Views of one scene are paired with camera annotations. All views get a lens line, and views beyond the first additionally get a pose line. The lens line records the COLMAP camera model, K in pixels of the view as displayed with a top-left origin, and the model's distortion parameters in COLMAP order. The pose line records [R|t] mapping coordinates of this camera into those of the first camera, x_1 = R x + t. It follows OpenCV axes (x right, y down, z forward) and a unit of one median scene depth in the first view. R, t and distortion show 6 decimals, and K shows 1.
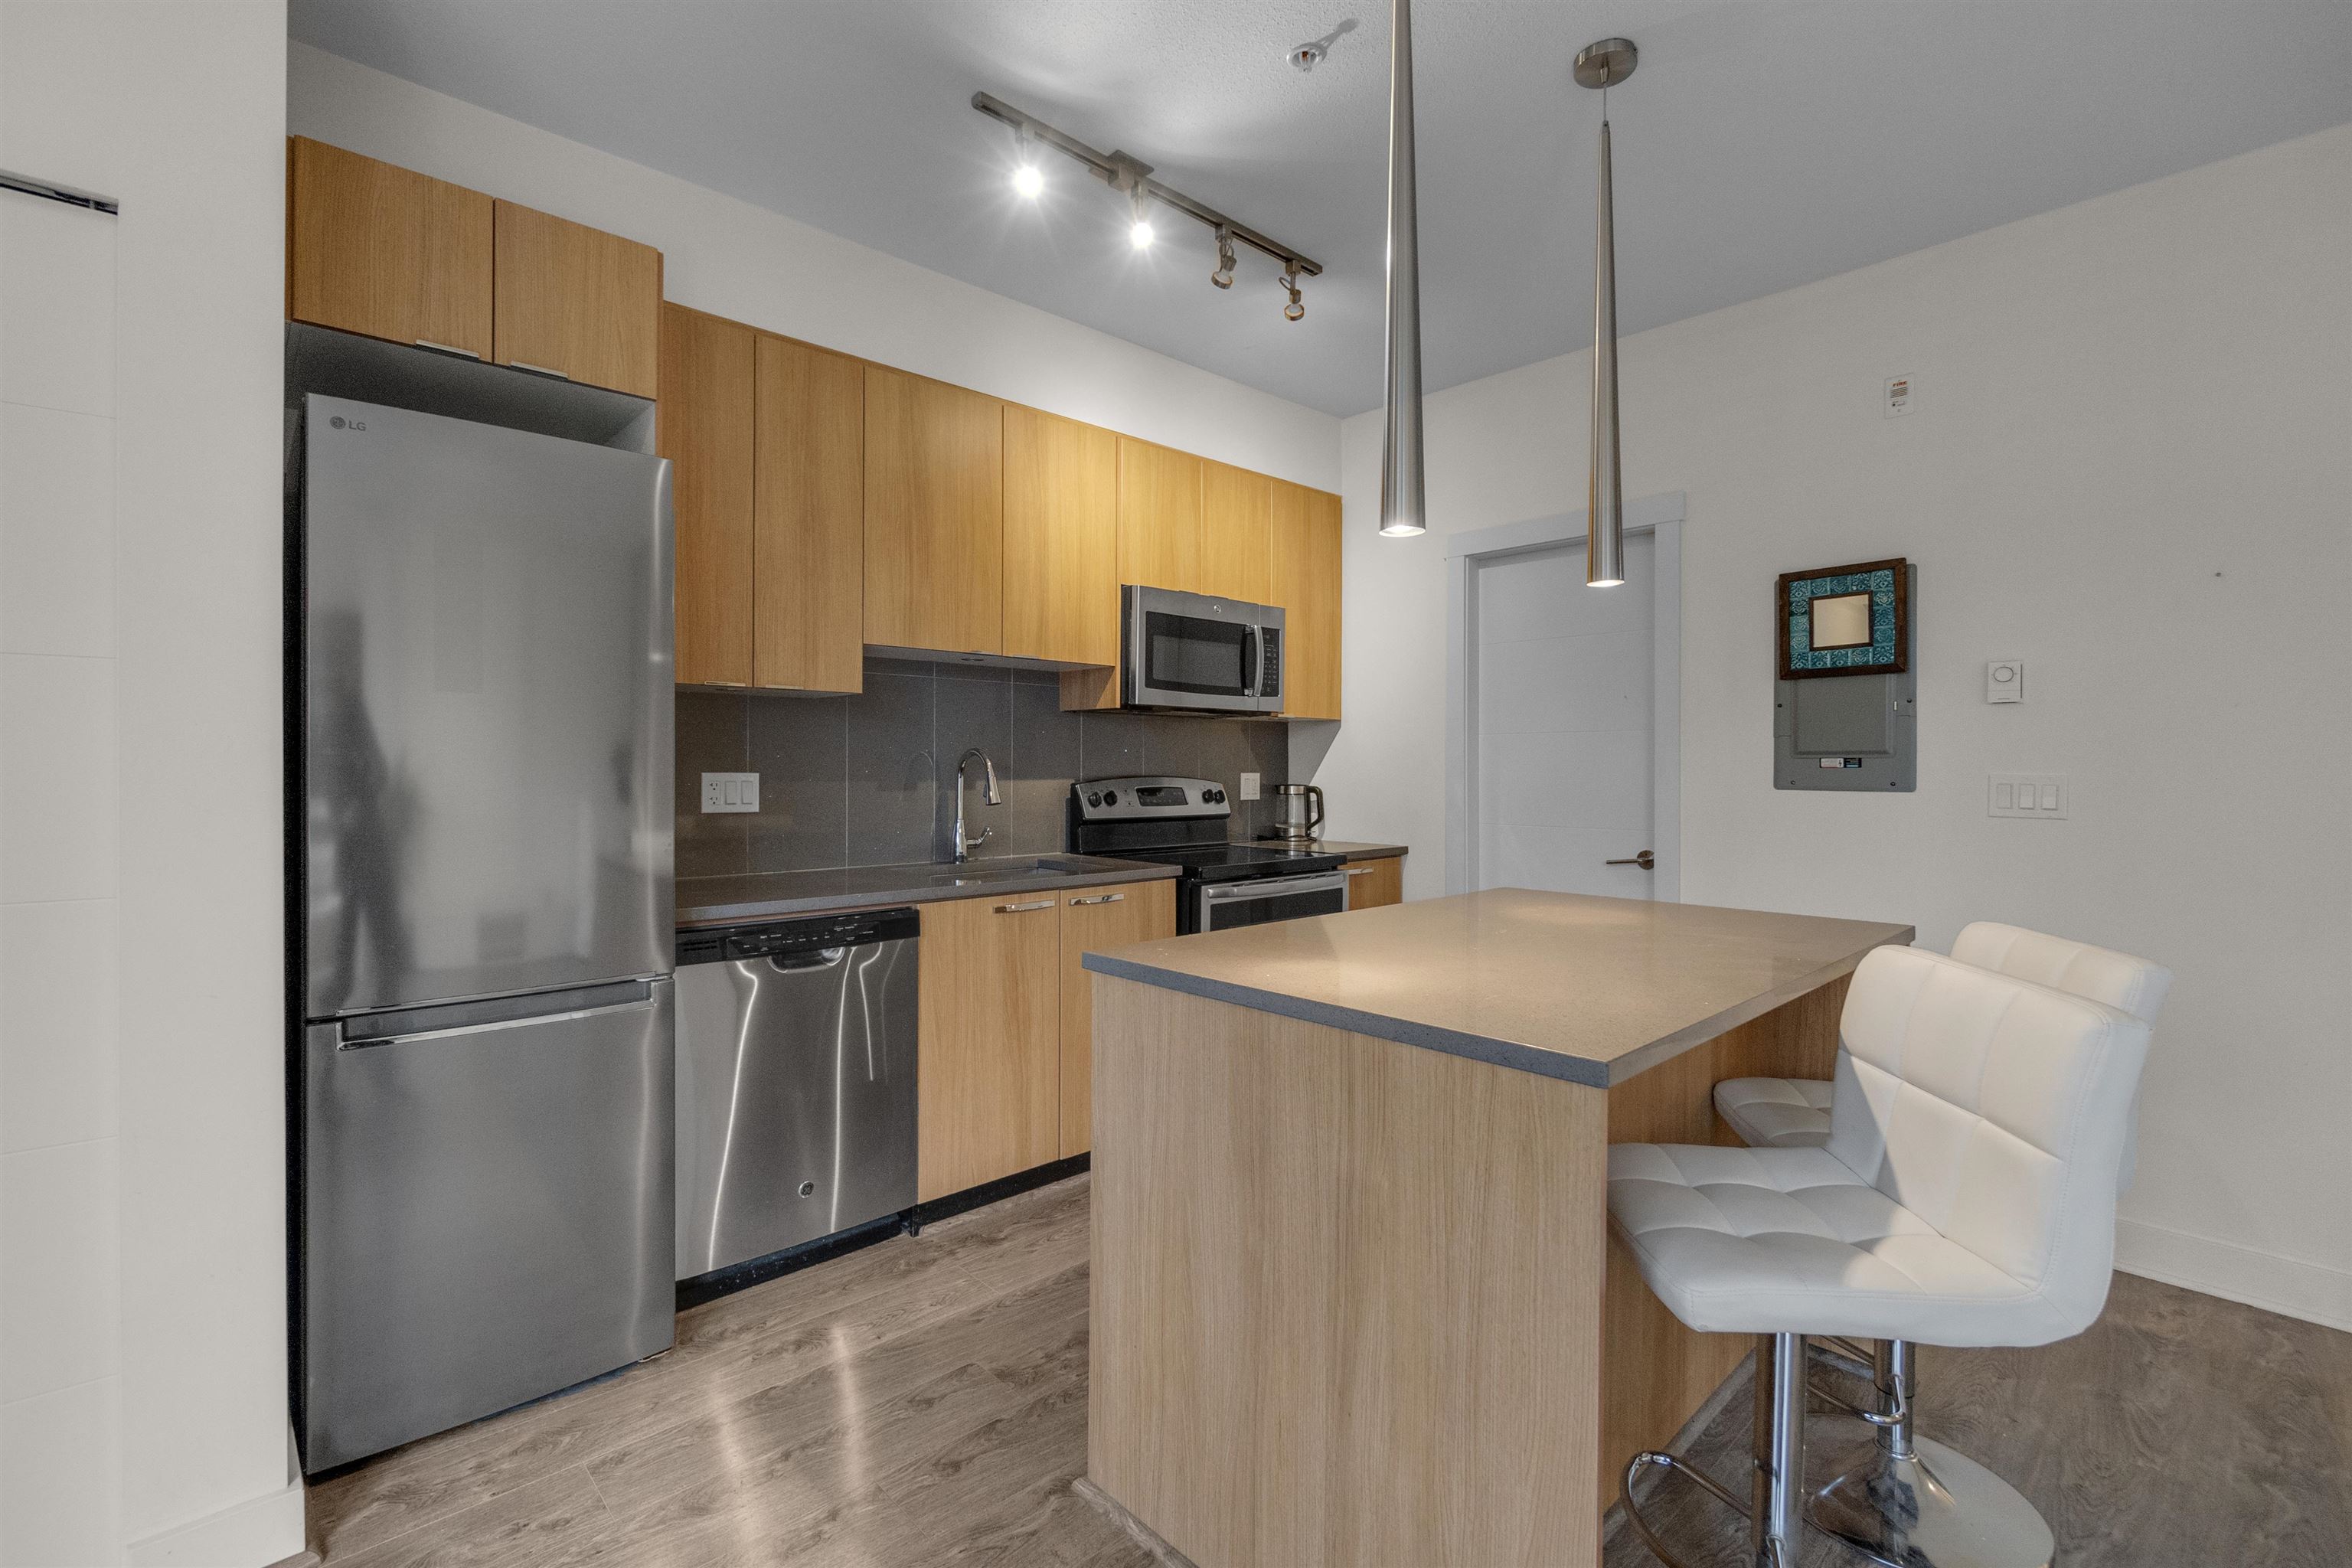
lens RADIAL K [[1032.2, 0, 1166.8], [0, 1032.2, 773.0], [0, 0, 1]] dist [-0.008560, 0.000353]
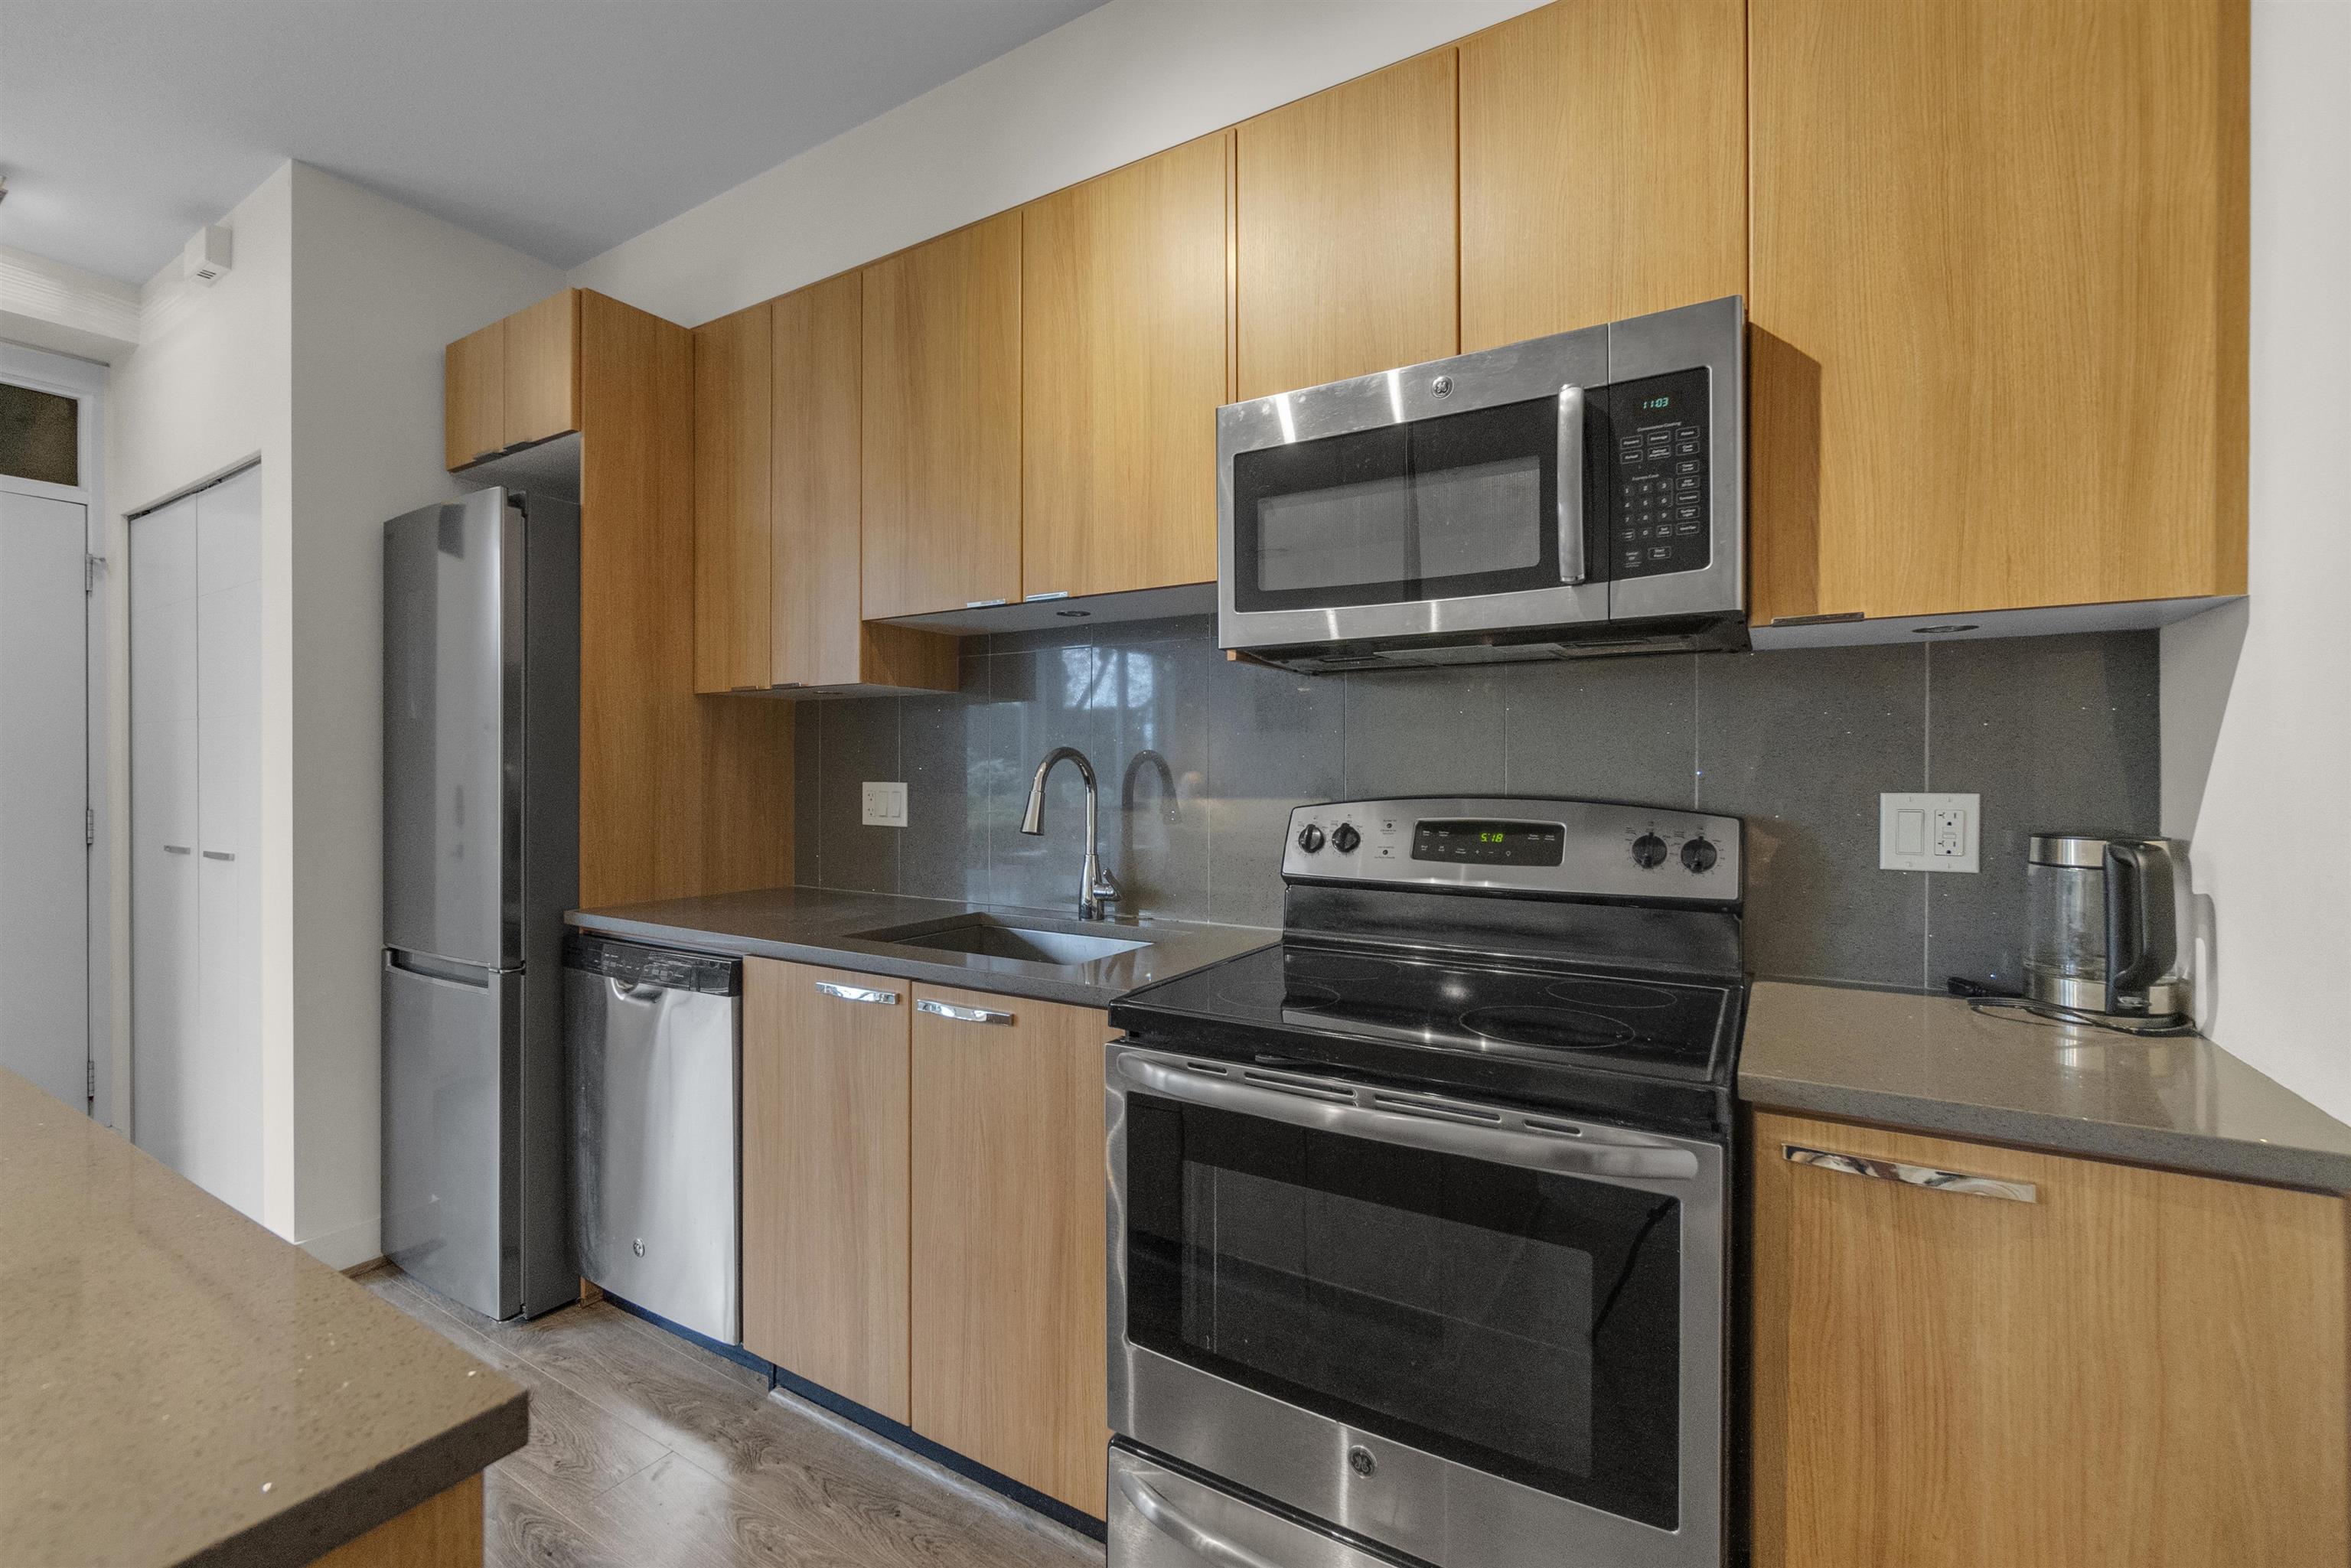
lens RADIAL K [[1006.3, 0, 1157.7], [0, 1006.3, 775.6], [0, 0, 1]] dist [-0.005452, 0.000748]
pose [[0.265703, -0.000866, -0.964055, 0.485690], [-0.007243, 0.999970, -0.002895, -0.004826], [0.964028, 0.007751, 0.265689, 0.956007]]
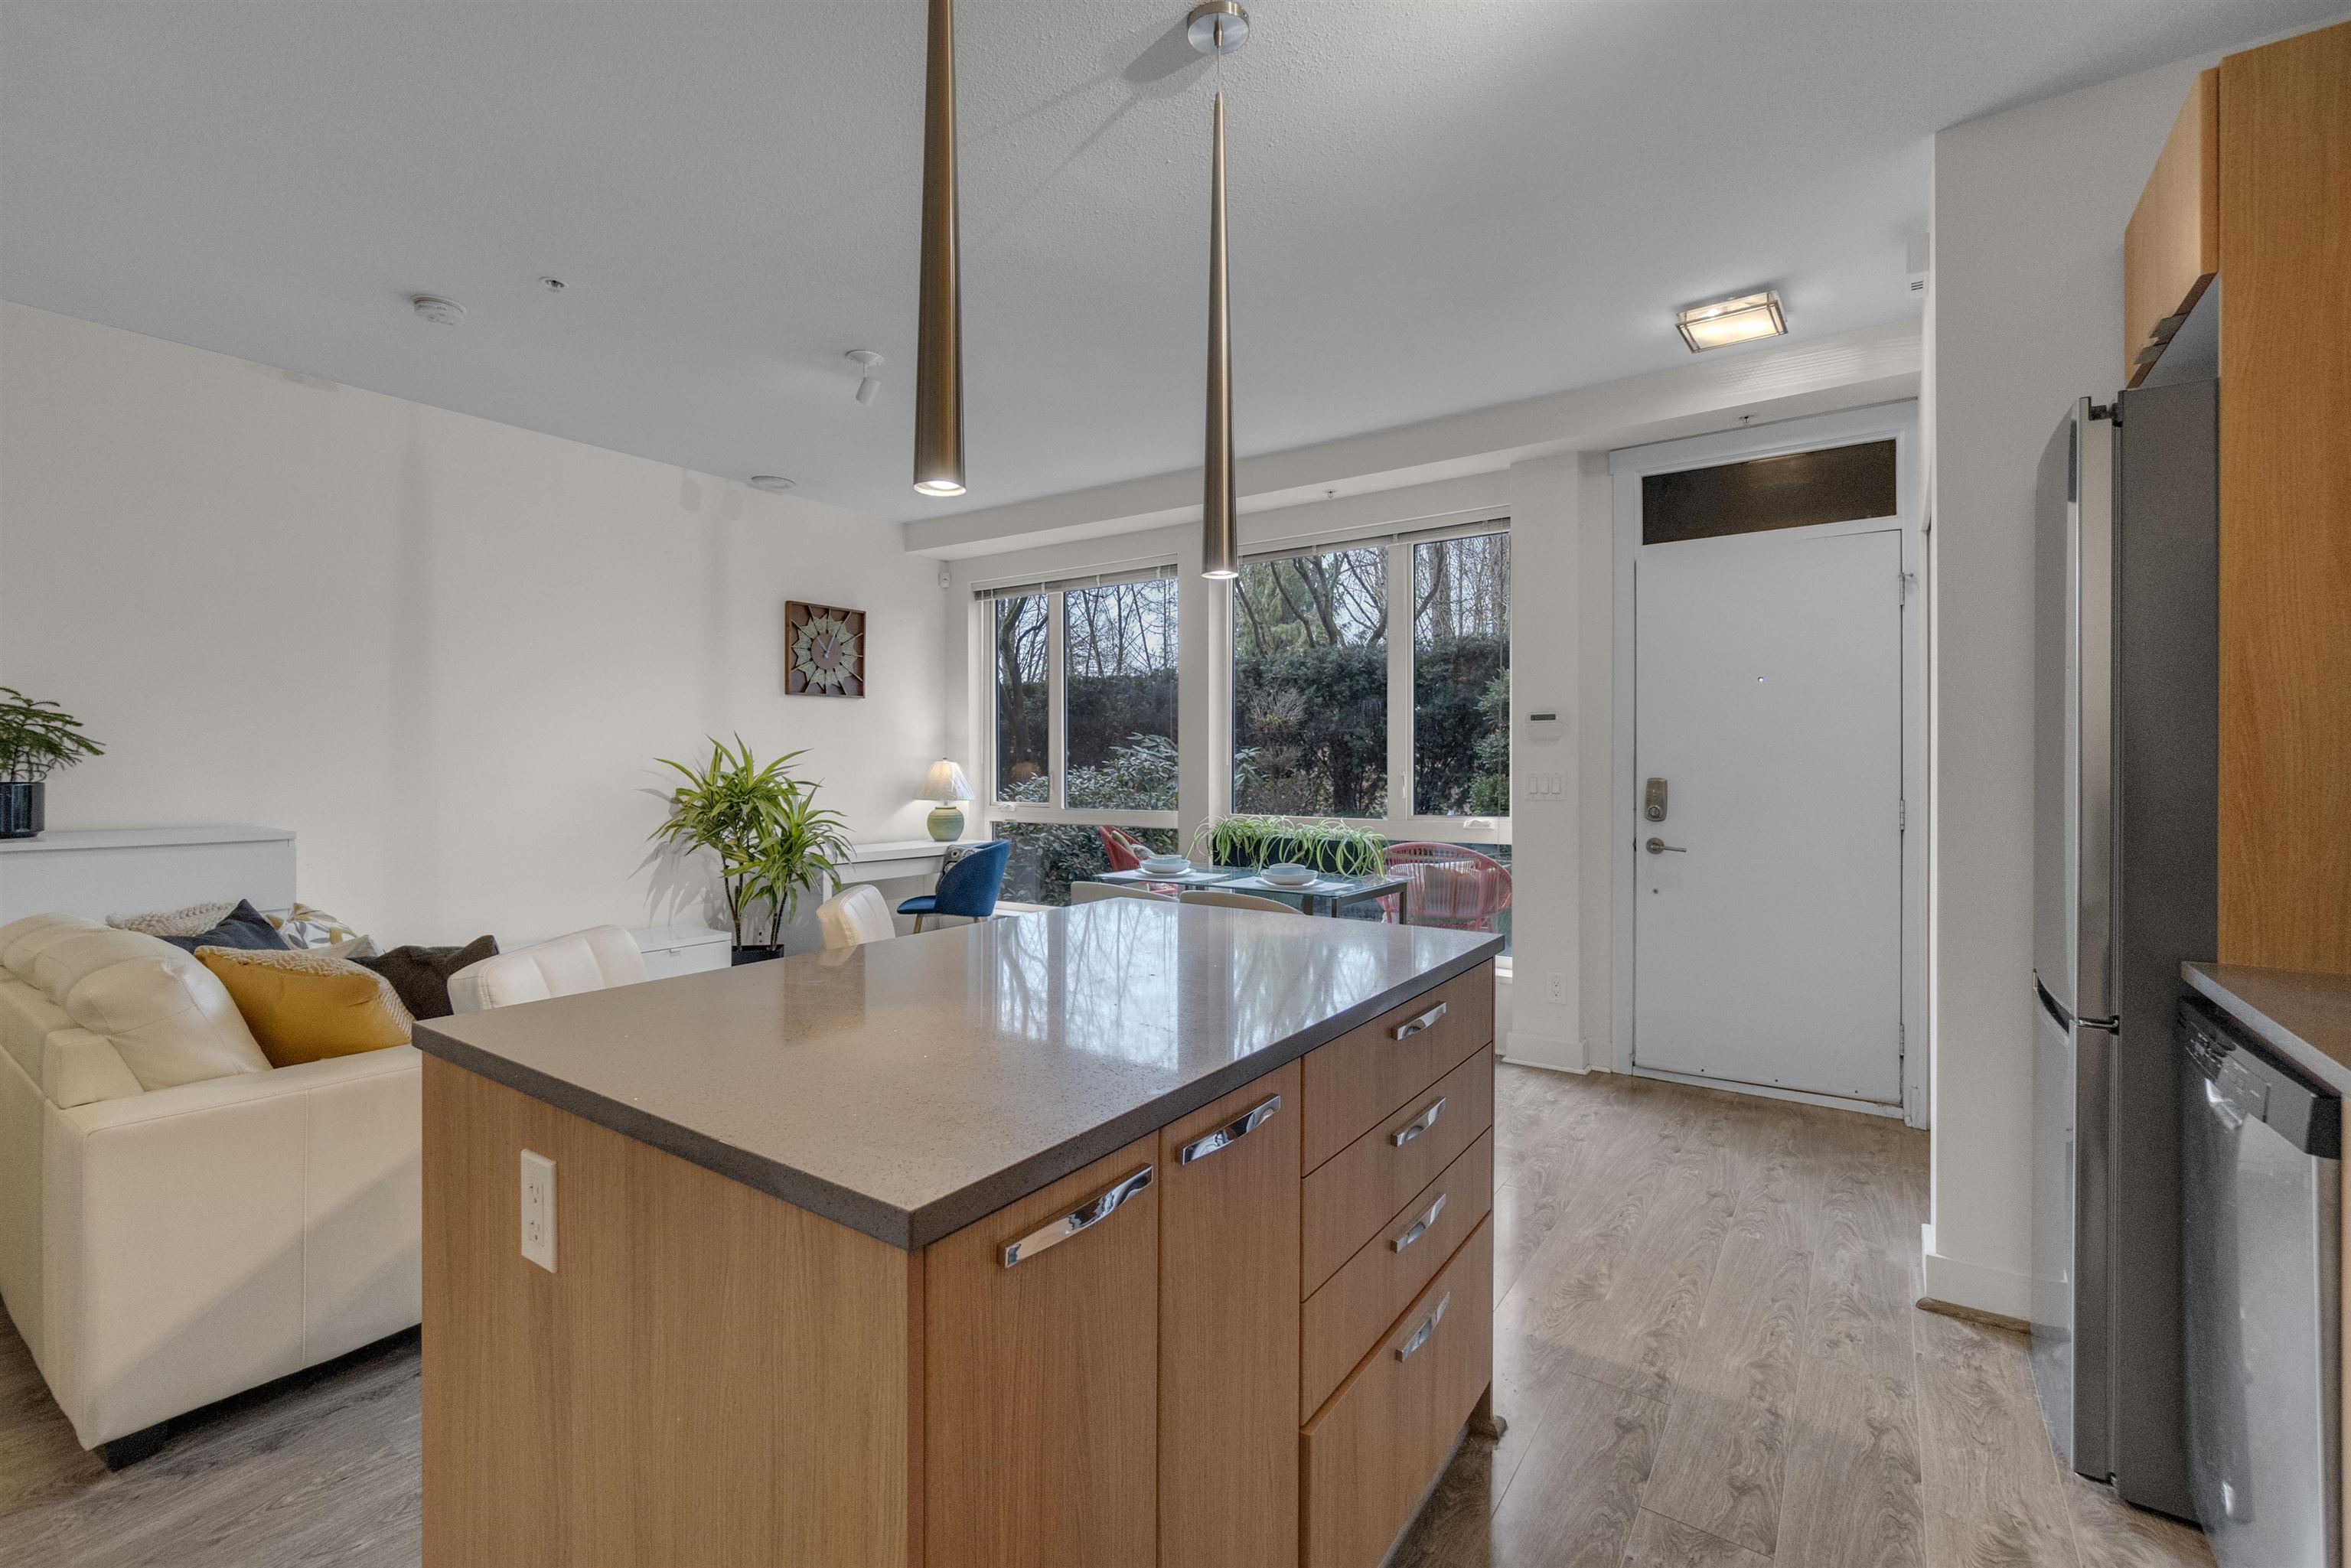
lens RADIAL K [[1017.0, 0, 1163.4], [0, 1017.0, 768.5], [0, 0, 1]] dist [-0.006374, 0.003315]
pose [[-0.977614, -0.003674, -0.210376, 0.284309], [-0.005401, 0.999956, 0.007634, -0.005658], [0.210338, 0.008599, -0.977591, 1.137034]]
